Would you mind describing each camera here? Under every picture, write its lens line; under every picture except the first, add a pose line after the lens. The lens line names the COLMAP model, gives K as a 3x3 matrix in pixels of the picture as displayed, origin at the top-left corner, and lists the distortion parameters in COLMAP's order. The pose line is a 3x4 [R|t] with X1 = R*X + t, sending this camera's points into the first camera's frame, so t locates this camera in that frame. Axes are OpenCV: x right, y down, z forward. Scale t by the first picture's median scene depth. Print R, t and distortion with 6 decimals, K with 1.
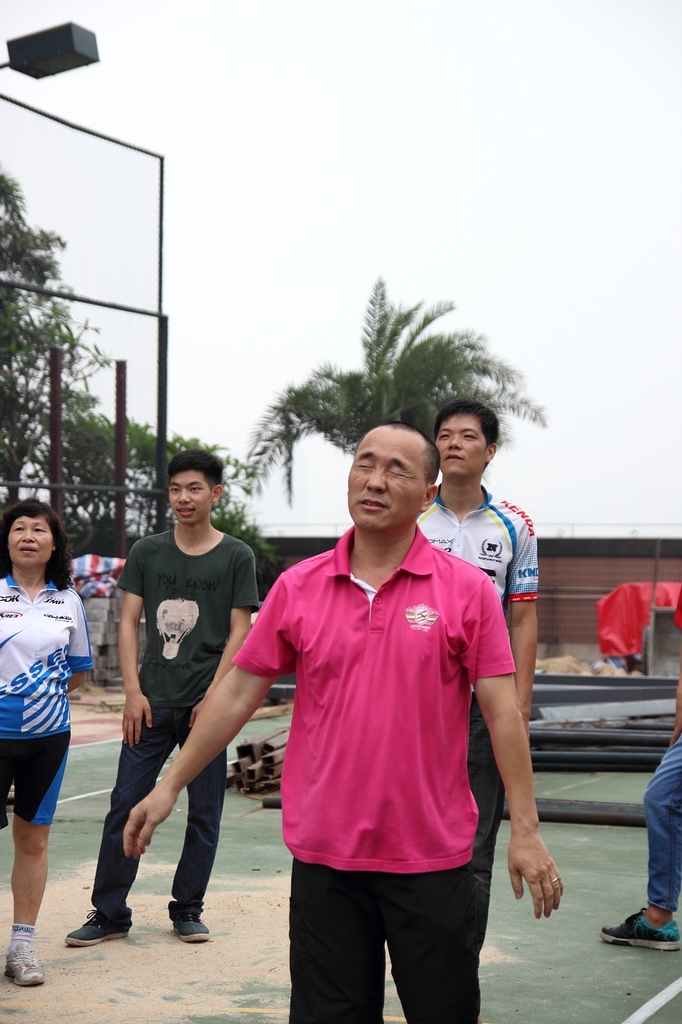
lens RADIAL K [[2161.3, 0, 369.0], [0, 2161.3, 472.0], [0, 0, 1]] dist [0.317971, -0.219152]
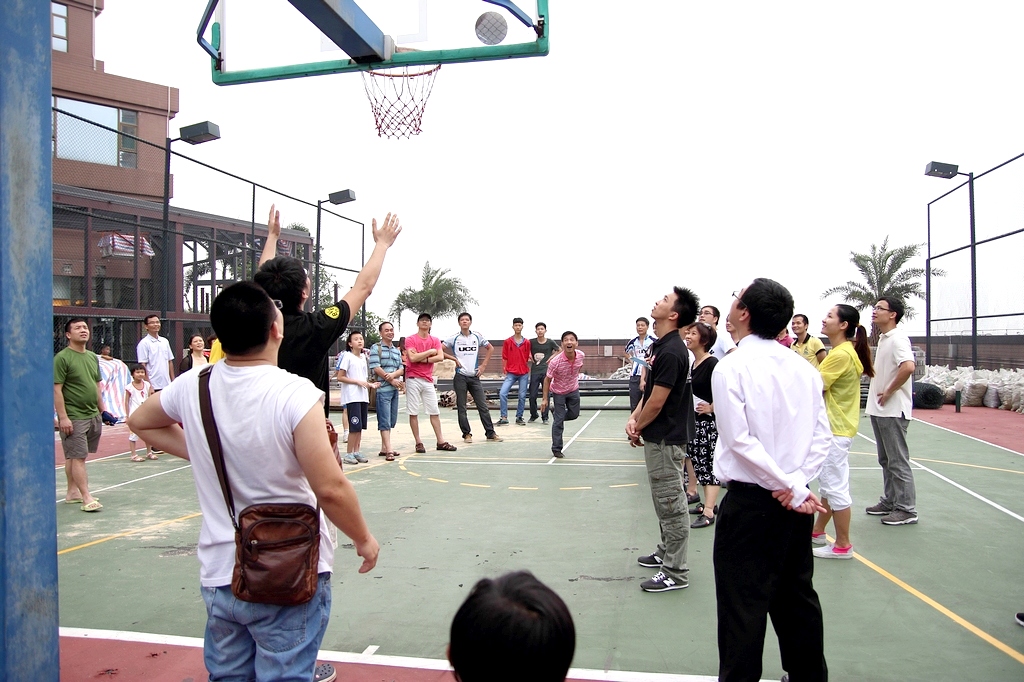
lens RADIAL K [[793.4, 0, 512.1], [0, 793.4, 339.4], [0, 0, 1]] dist [-0.126811, 0.122858]
pose [[0.984211, -0.010519, 0.176687, -0.080703], [0.005138, 0.999510, 0.030885, -0.007680], [-0.176925, -0.029489, 0.983782, -0.182646]]
